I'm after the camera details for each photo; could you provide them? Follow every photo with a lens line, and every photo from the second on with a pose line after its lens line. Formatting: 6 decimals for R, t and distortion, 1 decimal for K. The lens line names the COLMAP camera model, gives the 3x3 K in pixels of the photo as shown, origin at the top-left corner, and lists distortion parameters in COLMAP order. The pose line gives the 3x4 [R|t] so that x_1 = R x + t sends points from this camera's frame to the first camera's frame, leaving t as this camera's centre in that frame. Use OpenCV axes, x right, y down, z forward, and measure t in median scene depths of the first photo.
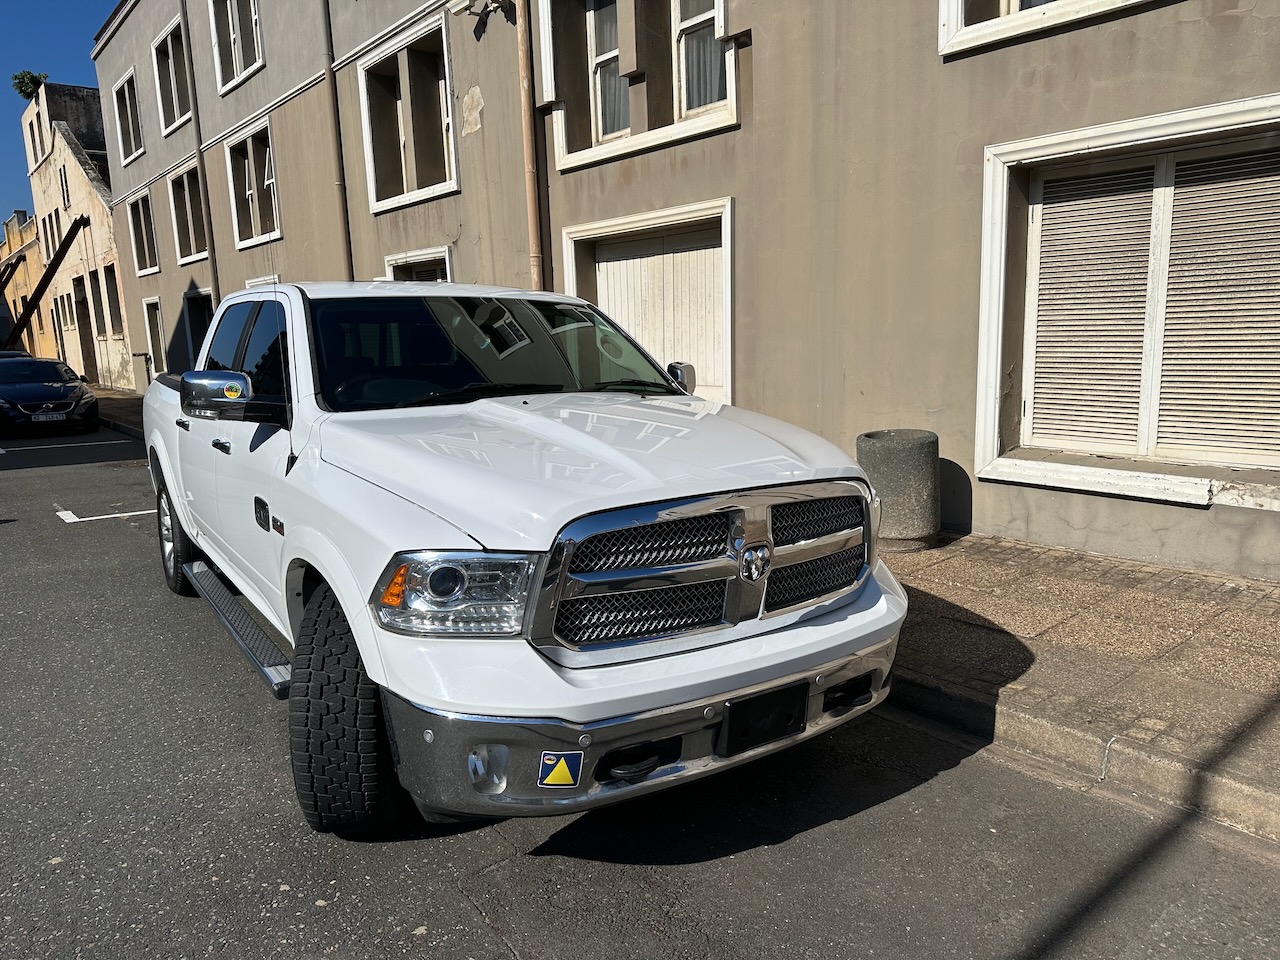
lens RADIAL K [[898.4, 0, 634.0], [0, 898.4, 488.3], [0, 0, 1]] dist [0.063155, -0.082283]
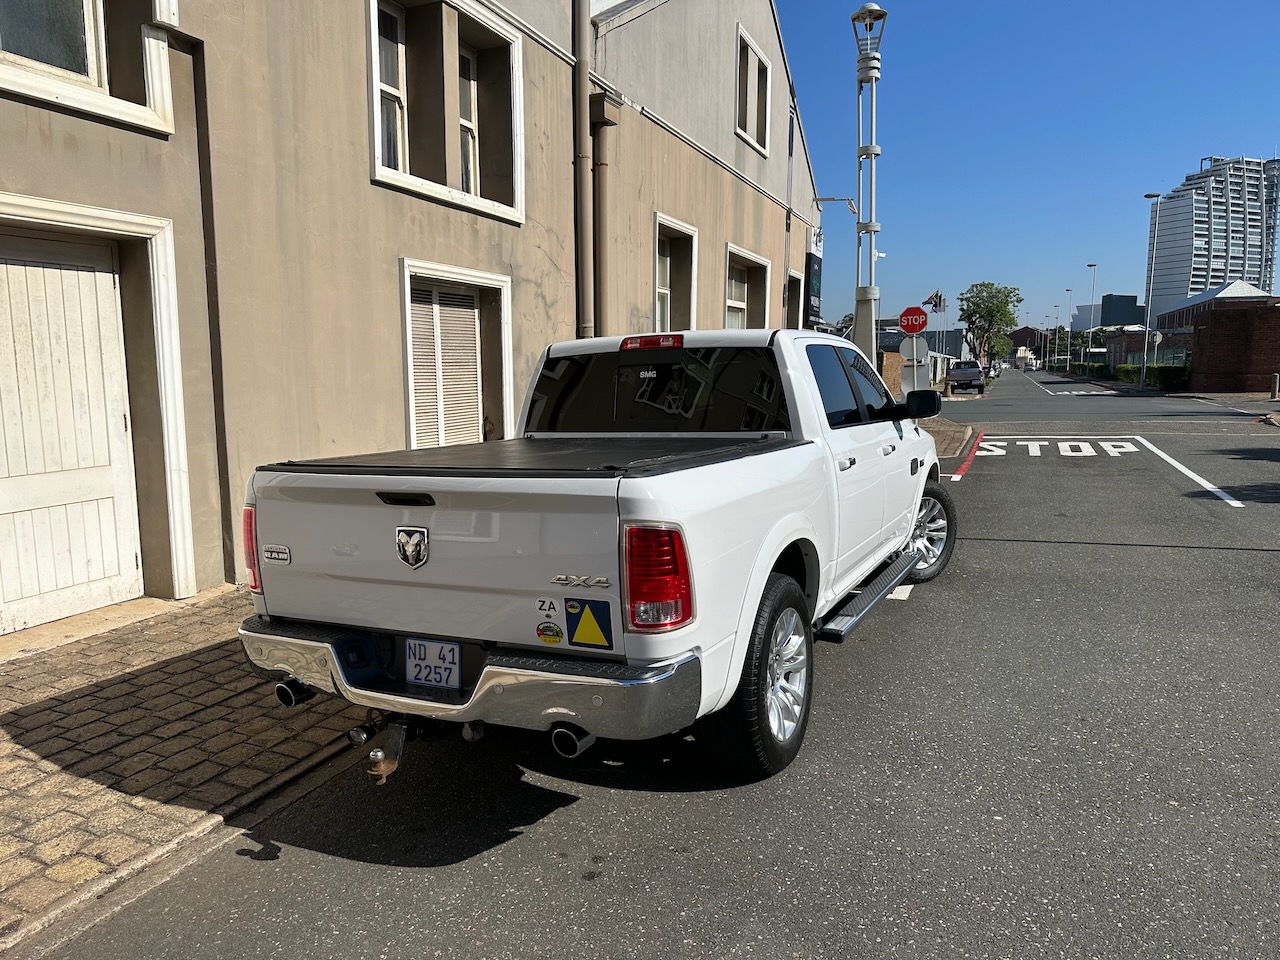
lens RADIAL K [[898.4, 0, 634.0], [0, 898.4, 488.3], [0, 0, 1]] dist [0.063155, -0.082283]
pose [[-0.475452, -0.087284, 0.875401, -0.813577], [0.176522, 0.965364, 0.192128, -0.180935], [-0.861850, 0.245875, -0.443576, 1.079897]]
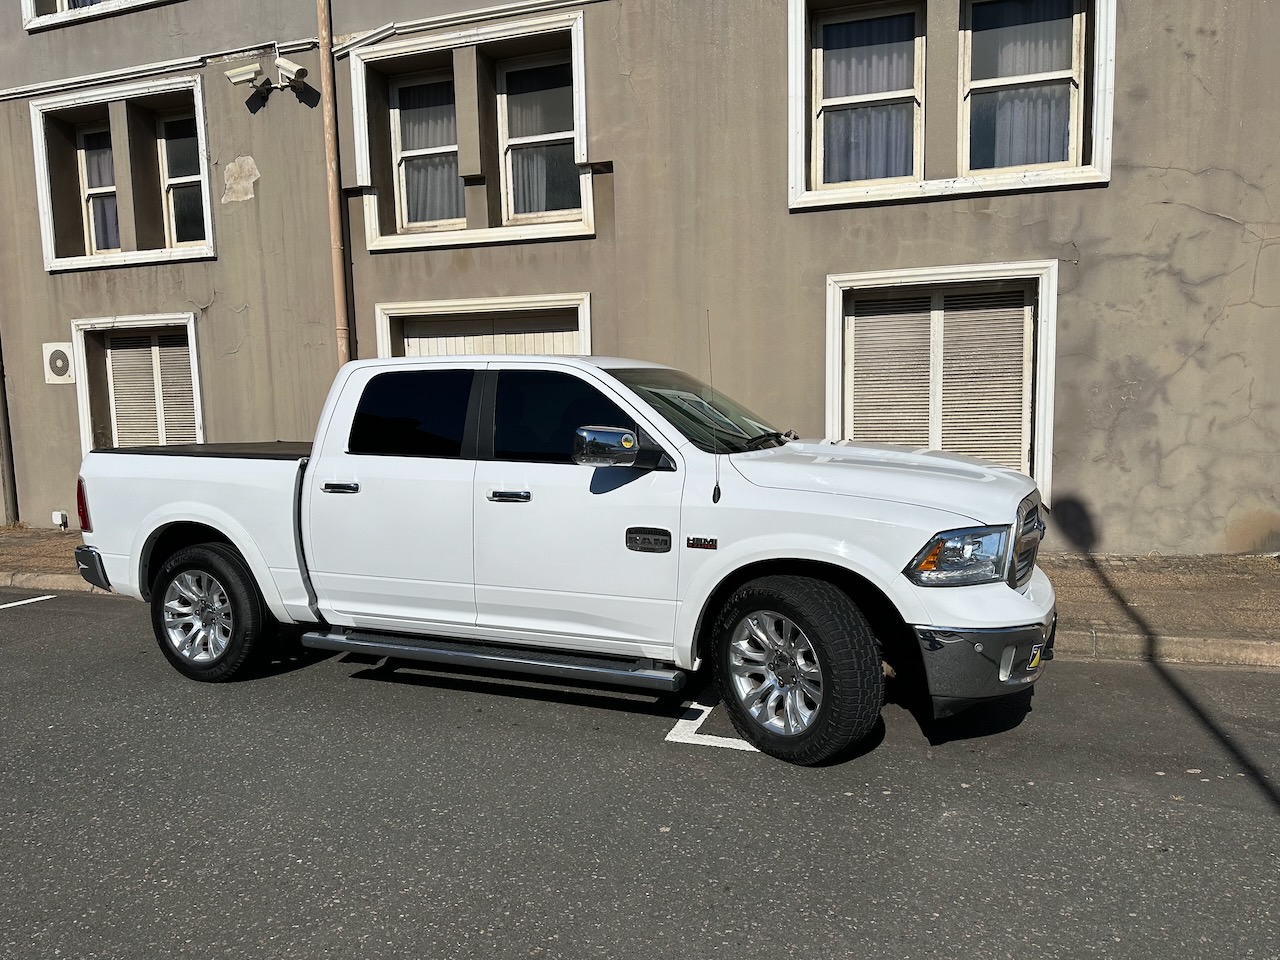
lens RADIAL K [[898.4, 0, 634.0], [0, 898.4, 488.3], [0, 0, 1]] dist [0.063155, -0.082283]
pose [[0.846141, -0.049813, 0.530626, -0.497051], [0.094389, 0.993890, -0.057211, 0.009657], [-0.524534, 0.098493, 0.845673, -0.012767]]
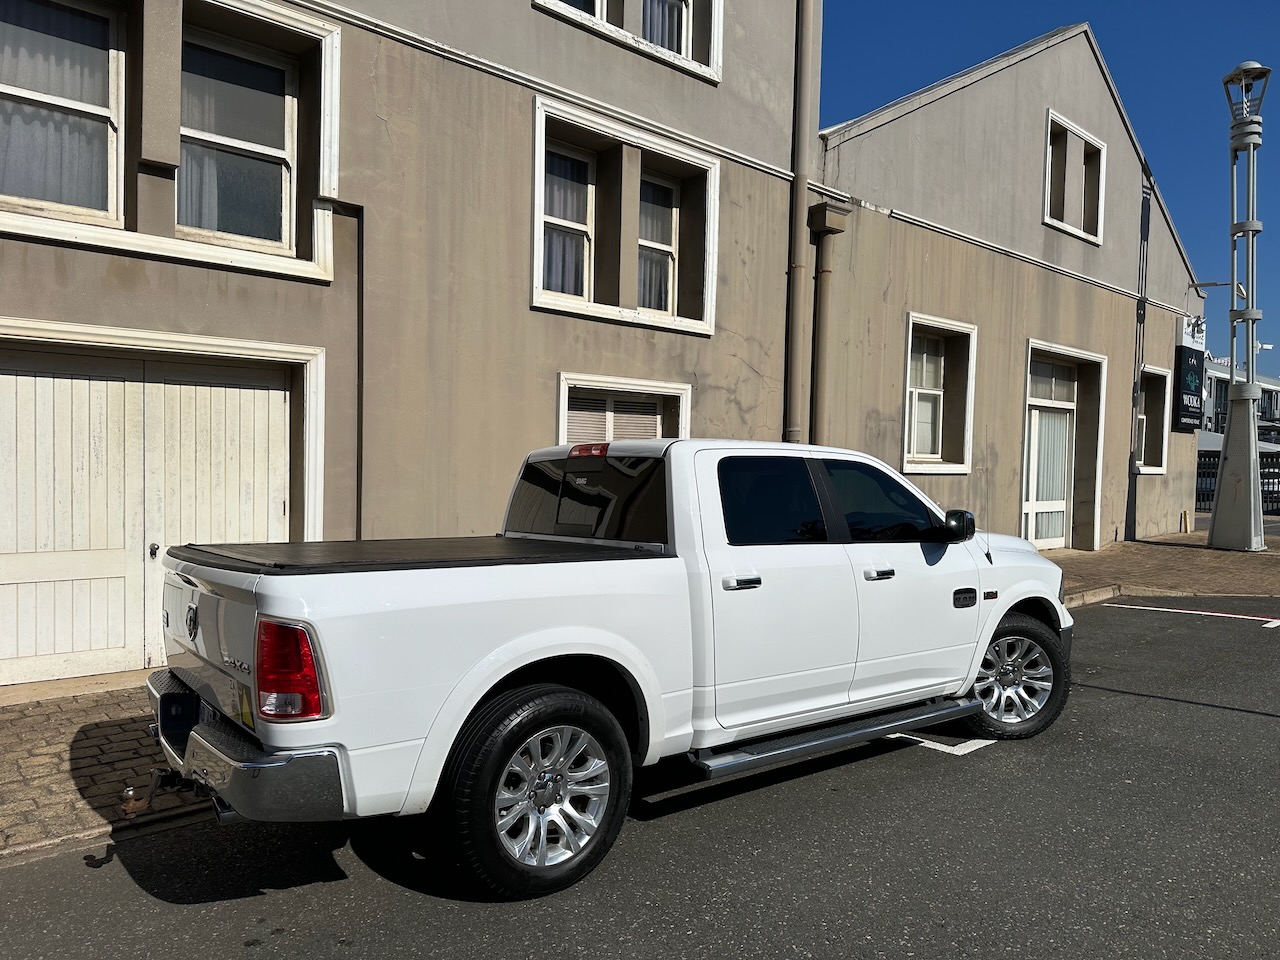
lens RADIAL K [[898.4, 0, 634.0], [0, 898.4, 488.3], [0, 0, 1]] dist [0.063155, -0.082283]
pose [[-0.050364, -0.001843, 0.998729, -0.914688], [0.162208, 0.986706, 0.010001, -0.129189], [-0.985471, 0.162505, -0.049395, 0.753623]]
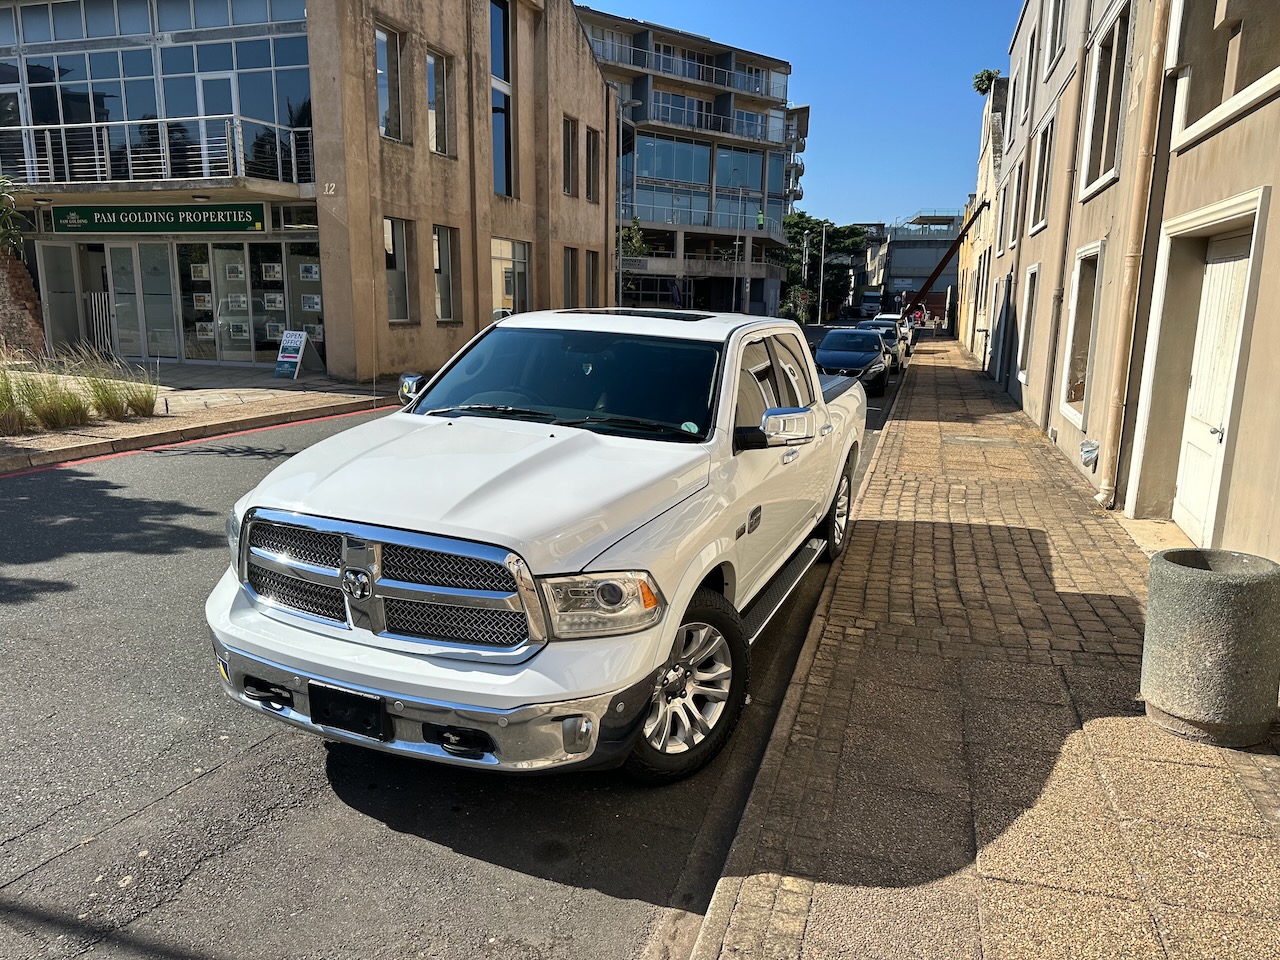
lens RADIAL K [[893.0, 0, 642.1], [0, 893.0, 488.3], [0, 0, 1]] dist [0.062947, -0.096535]
pose [[0.549905, 0.210164, -0.808354, 0.465742], [-0.182598, 0.974663, 0.129186, -0.095927], [0.815023, 0.076564, 0.574348, 0.223394]]
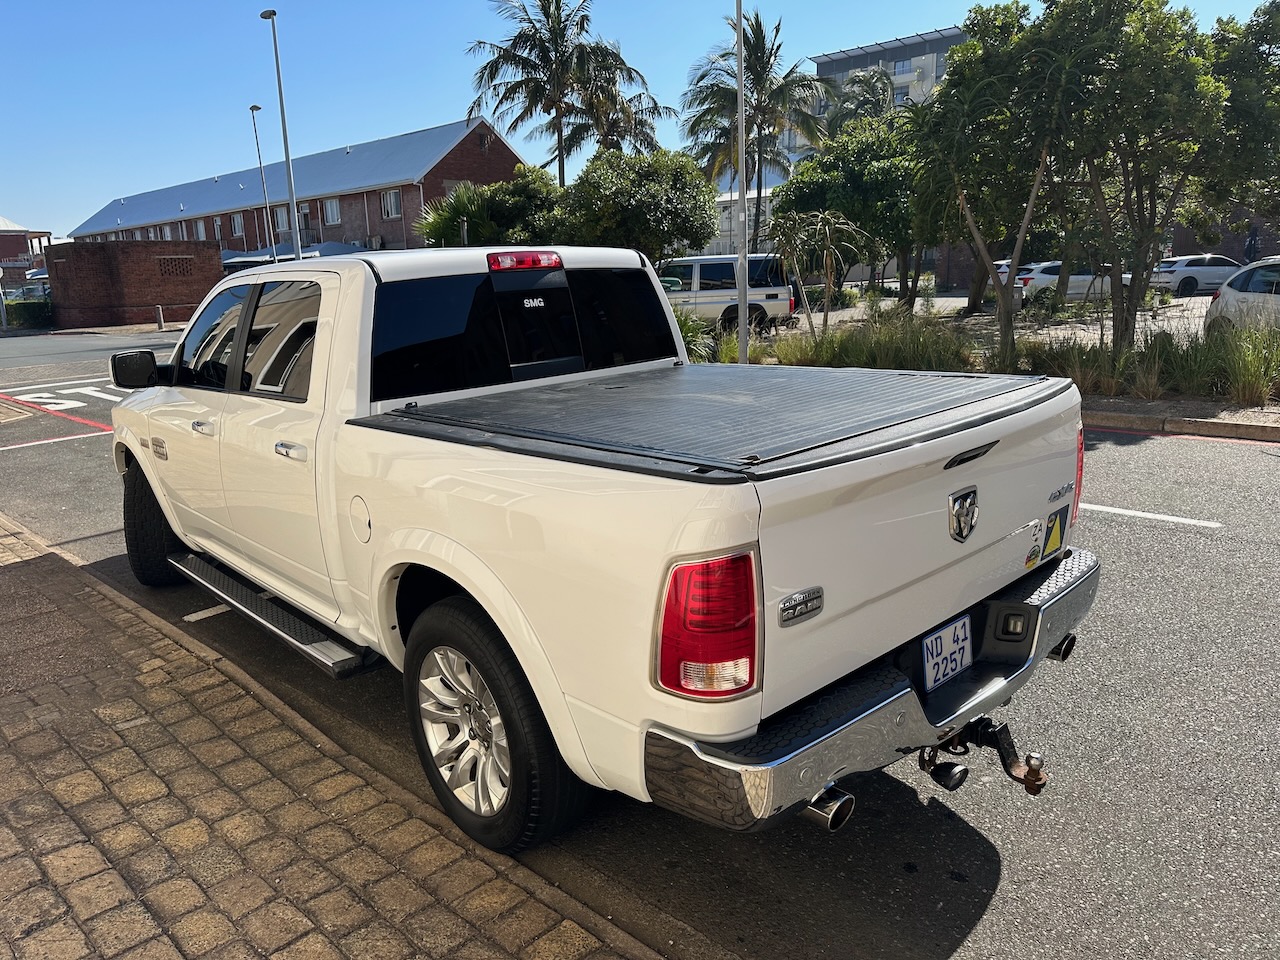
lens RADIAL K [[906.3, 0, 642.6], [0, 906.3, 490.9], [0, 0, 1]] dist [0.016007, -0.027363]
pose [[-0.989673, 0.080854, -0.118366, -0.227118], [0.027300, 0.916941, 0.398089, -0.238873], [0.140721, 0.390746, -0.909678, 1.279316]]
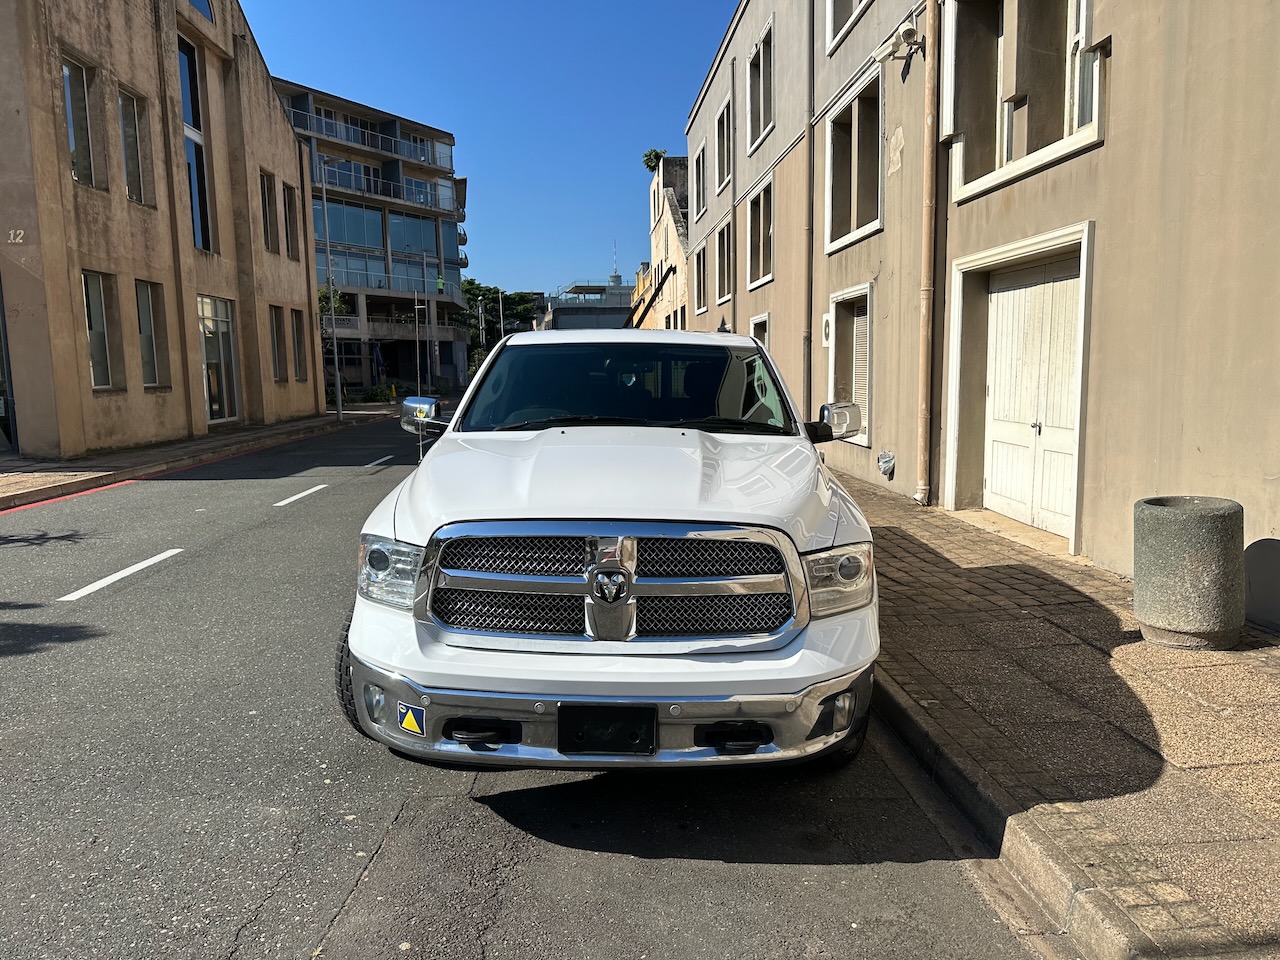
lens RADIAL K [[897.9, 0, 640.0], [0, 897.9, 480.0], [0, 0, 1]] dist [0.039616, -0.042826]
pose [[0.813740, 0.089068, -0.574365, 0.286824], [-0.111312, 0.993779, -0.003595, -0.017687], [0.570471, 0.066859, 0.818592, 0.039350]]
